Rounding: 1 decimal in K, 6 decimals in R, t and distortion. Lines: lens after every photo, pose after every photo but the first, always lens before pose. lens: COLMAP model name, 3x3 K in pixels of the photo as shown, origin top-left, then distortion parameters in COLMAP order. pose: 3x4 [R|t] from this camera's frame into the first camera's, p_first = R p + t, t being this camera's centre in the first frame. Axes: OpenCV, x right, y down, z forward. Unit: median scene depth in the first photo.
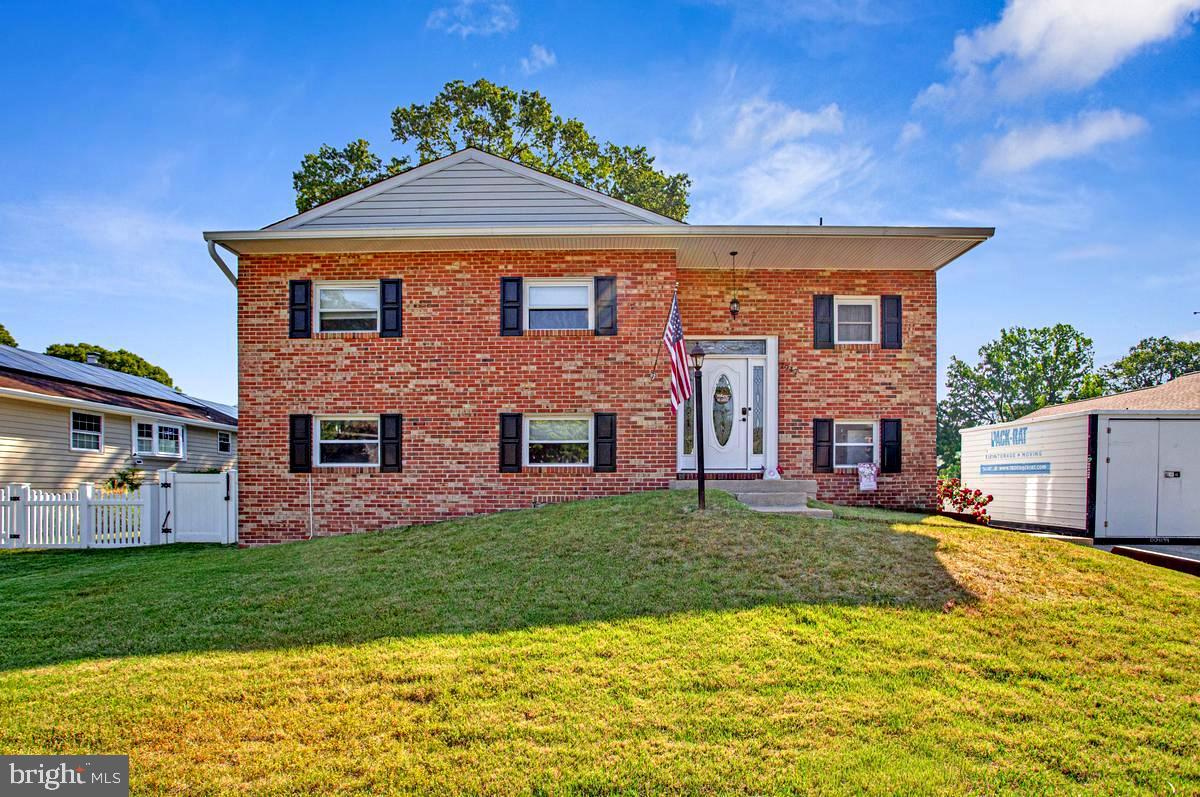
lens RADIAL K [[681.5, 0, 598.4], [0, 681.5, 477.5], [0, 0, 1]] dist [-0.039522, 0.000810]
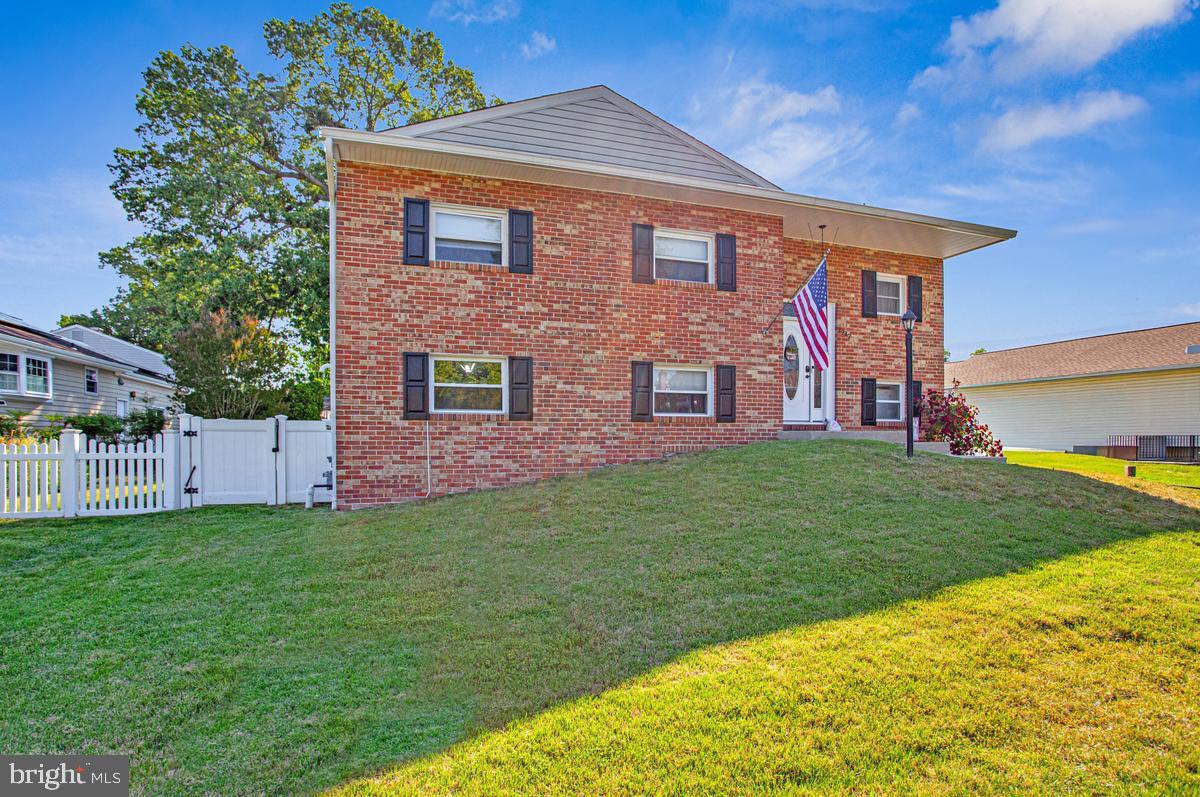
lens RADIAL K [[653.0, 0, 585.9], [0, 653.0, 424.7], [0, 0, 1]] dist [-0.068467, 0.034585]
pose [[0.939354, 0.008786, 0.342836, -0.523061], [-0.006824, 0.999953, -0.006928, 0.003542], [-0.342880, 0.004168, 0.939370, 0.142425]]
